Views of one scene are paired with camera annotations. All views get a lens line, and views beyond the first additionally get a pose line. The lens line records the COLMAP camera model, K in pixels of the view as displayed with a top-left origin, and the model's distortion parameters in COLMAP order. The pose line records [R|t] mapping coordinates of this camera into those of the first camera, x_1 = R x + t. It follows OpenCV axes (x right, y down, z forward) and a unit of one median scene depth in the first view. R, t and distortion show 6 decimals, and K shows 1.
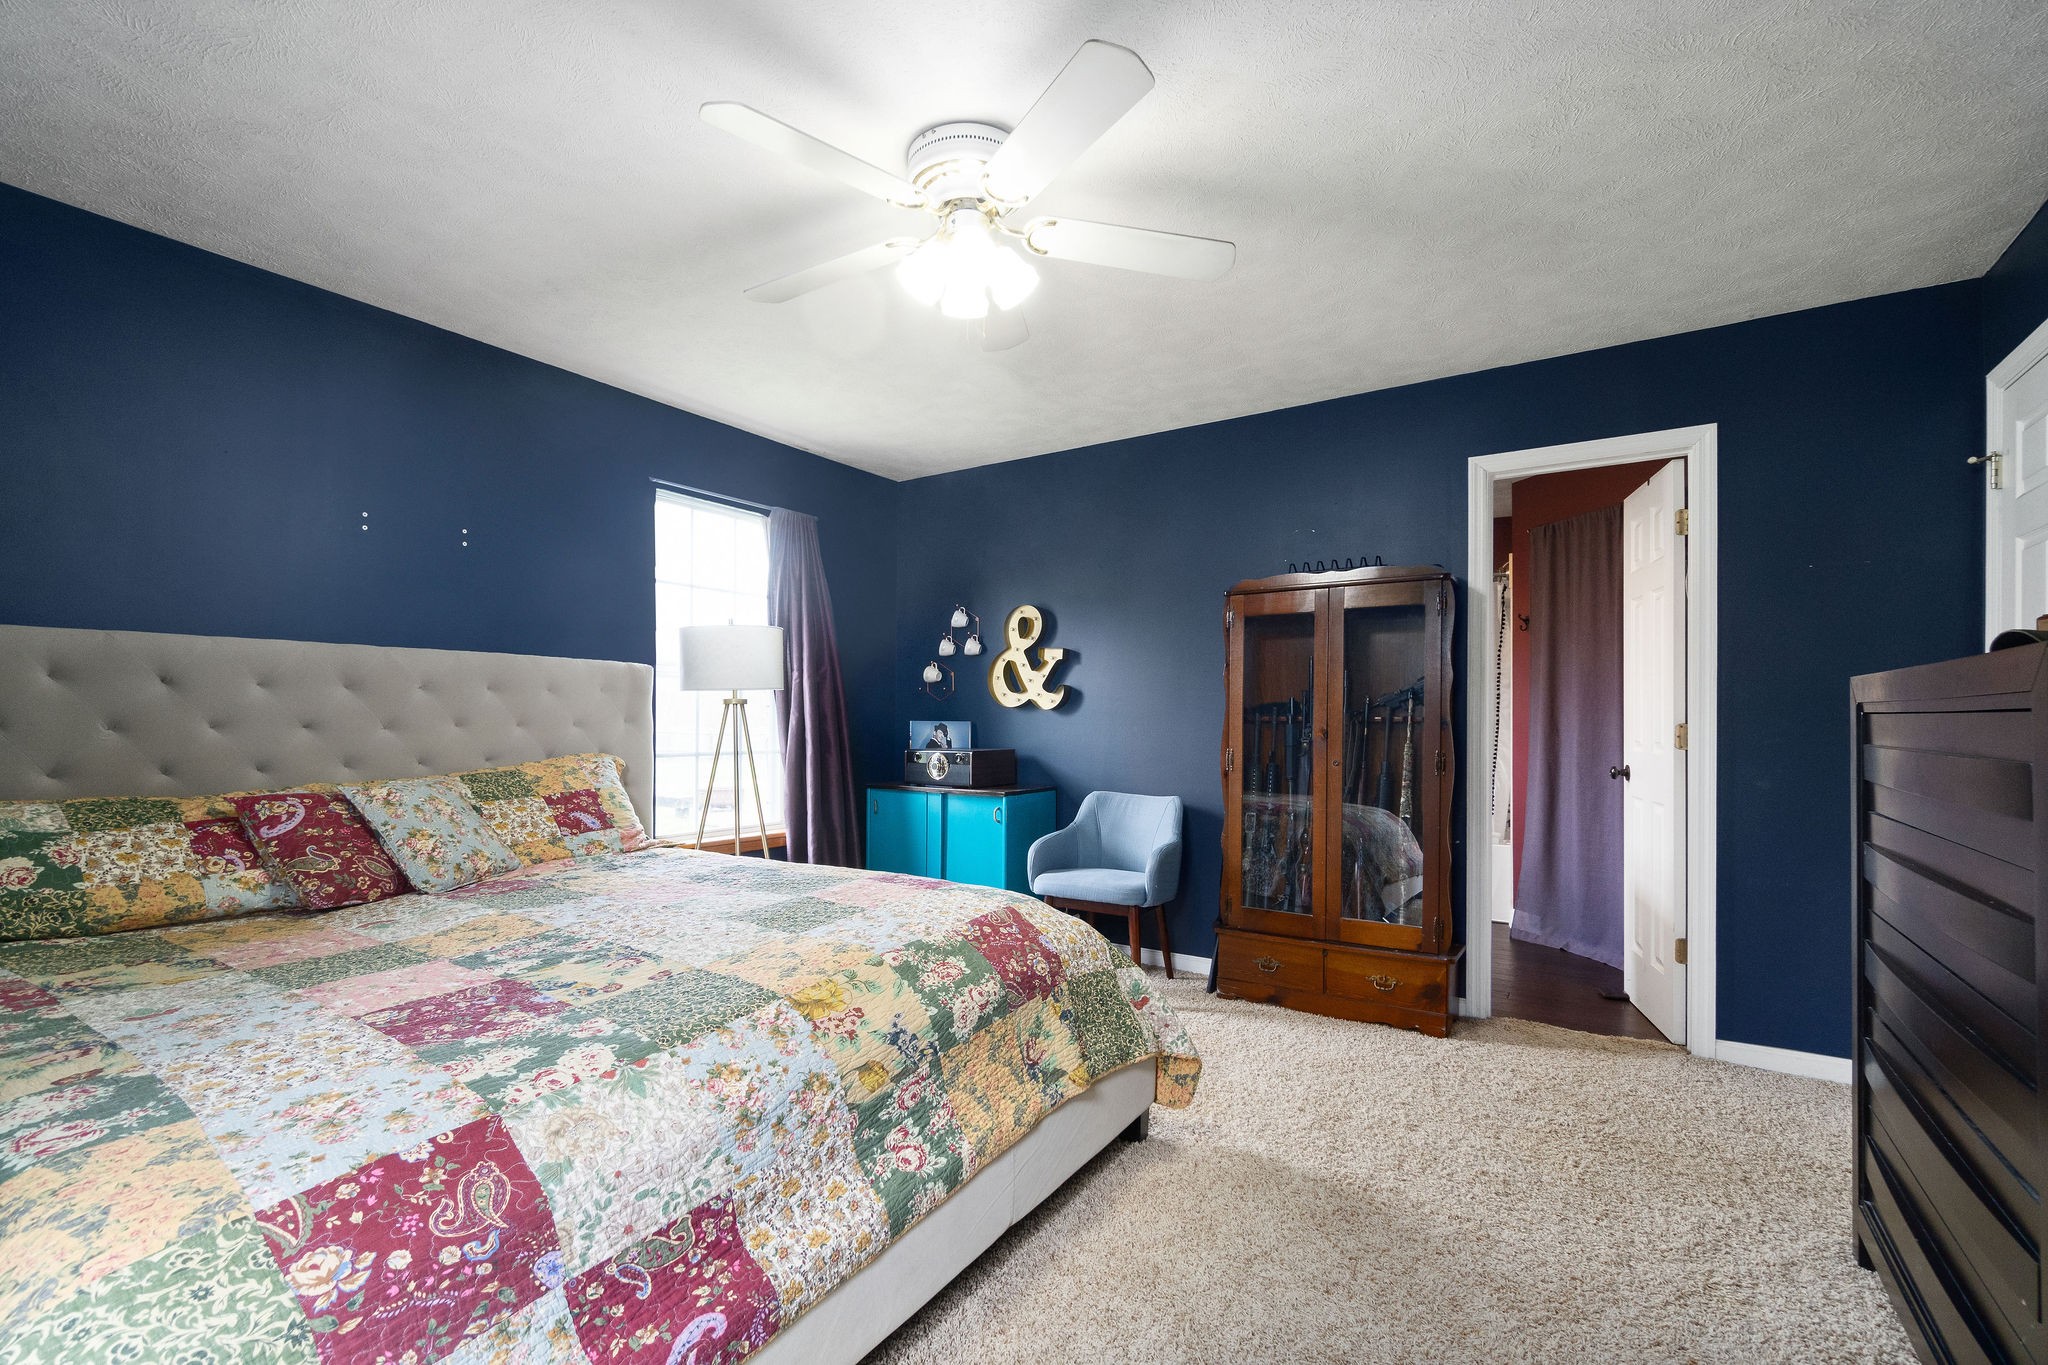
lens RADIAL K [[861.7, 0, 1019.7], [0, 861.7, 739.0], [0, 0, 1]] dist [-0.000577, -0.000094]
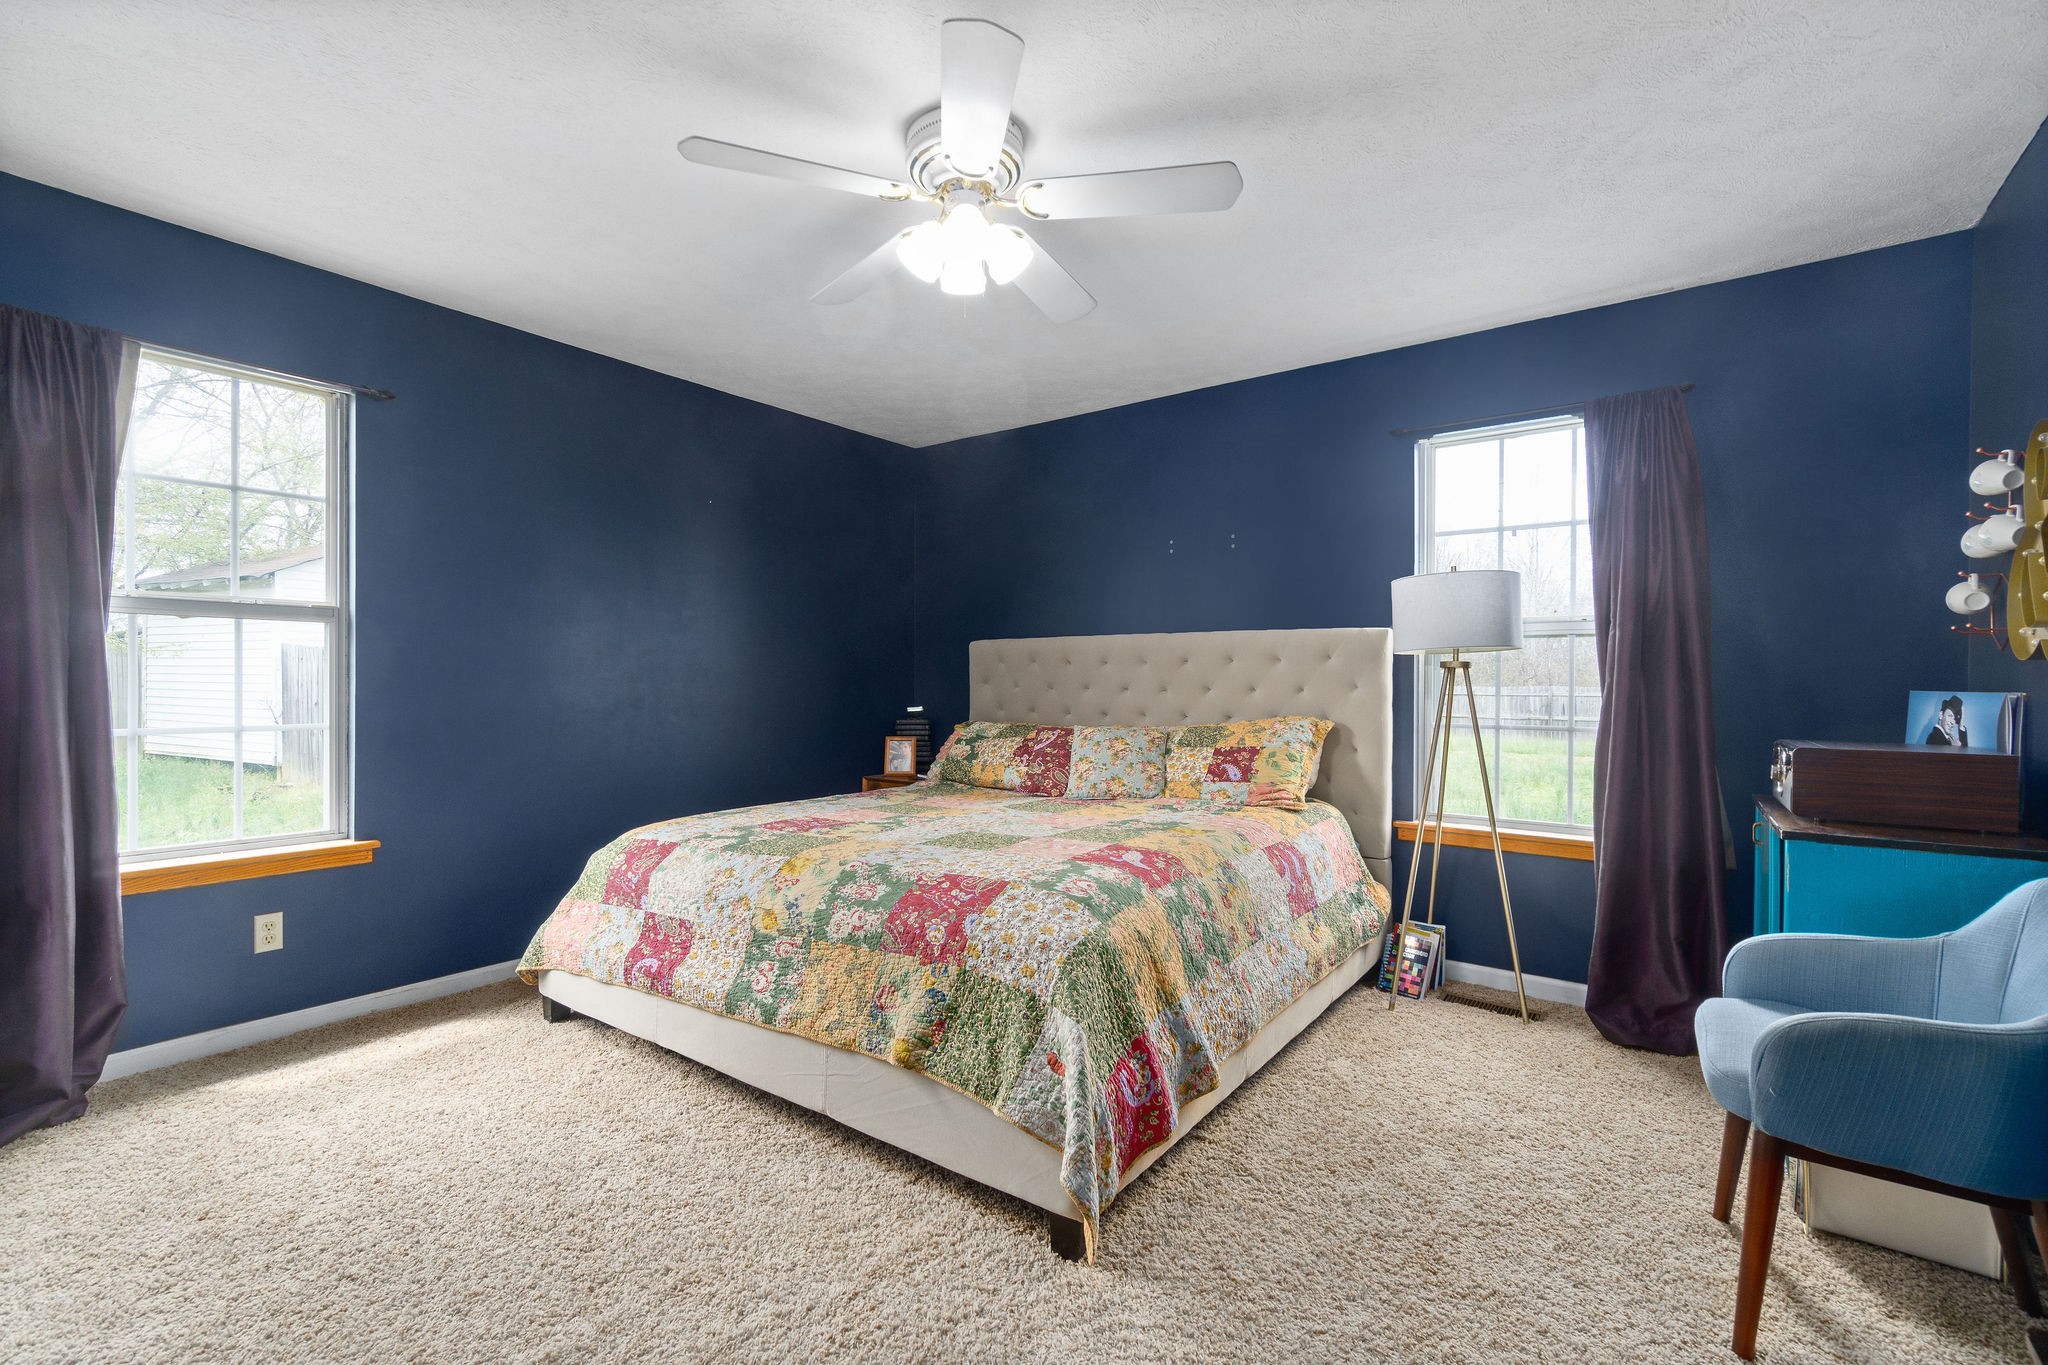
lens RADIAL K [[898.2, 0, 1020.8], [0, 898.2, 687.1], [0, 0, 1]] dist [-0.002643, -0.000409]
pose [[-0.037516, 0.005526, -0.999281, 1.188512], [-0.027567, 0.999598, 0.006563, -0.031593], [0.998916, 0.027793, -0.037349, 1.283701]]
